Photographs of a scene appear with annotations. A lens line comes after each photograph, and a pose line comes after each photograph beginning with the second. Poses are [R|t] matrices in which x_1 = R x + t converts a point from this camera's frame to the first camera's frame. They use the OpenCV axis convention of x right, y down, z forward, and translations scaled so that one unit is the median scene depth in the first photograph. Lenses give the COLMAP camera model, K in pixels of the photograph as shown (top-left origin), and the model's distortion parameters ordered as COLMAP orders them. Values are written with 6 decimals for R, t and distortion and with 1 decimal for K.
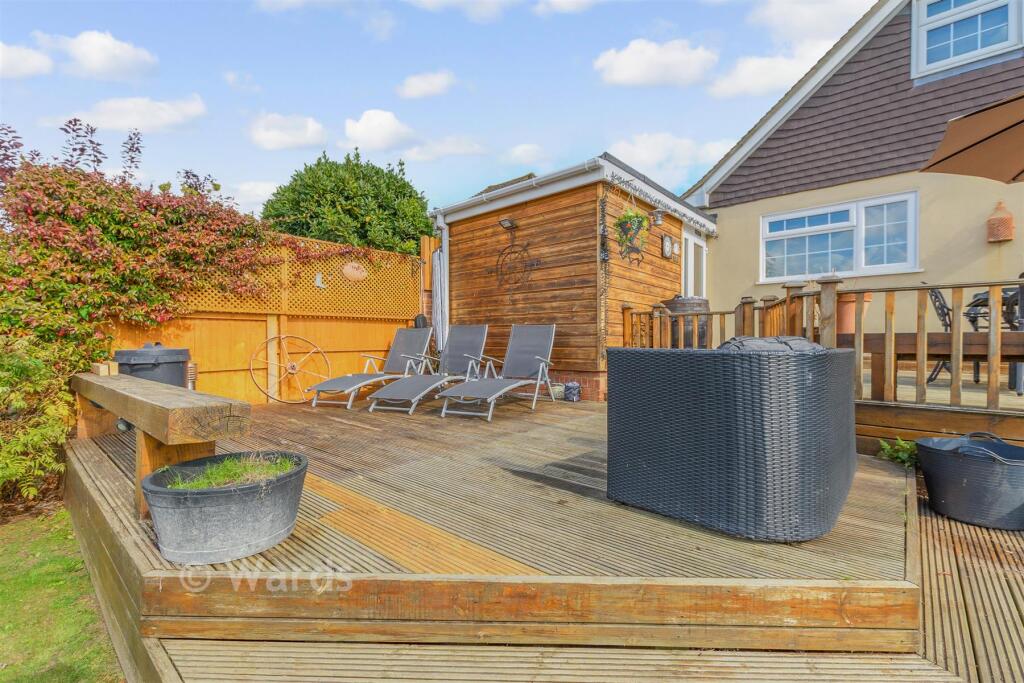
lens RADIAL K [[451.0, 0, 512.0], [0, 451.0, 341.5], [0, 0, 1]] dist [0.001160, 0.000040]
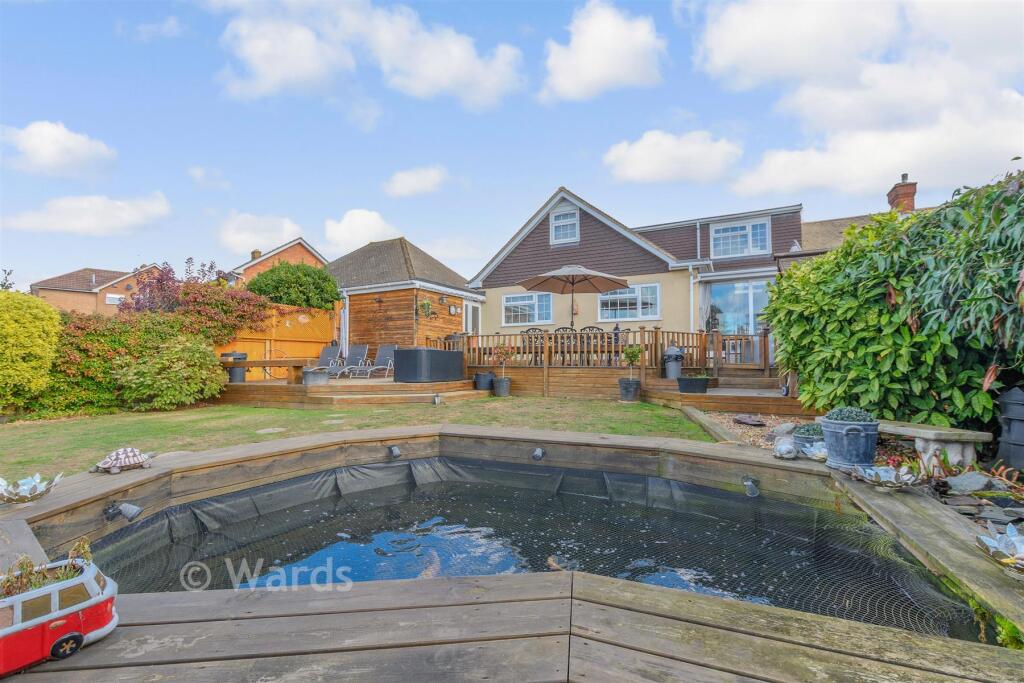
lens RADIAL K [[456.1, 0, 489.2], [0, 456.1, 344.0], [0, 0, 1]] dist [0.000404, 0.000013]
pose [[0.980030, 0.007804, 0.198699, 0.084456], [0.001404, 0.998933, -0.046160, 0.063491], [-0.198847, 0.045517, 0.978973, -1.314920]]
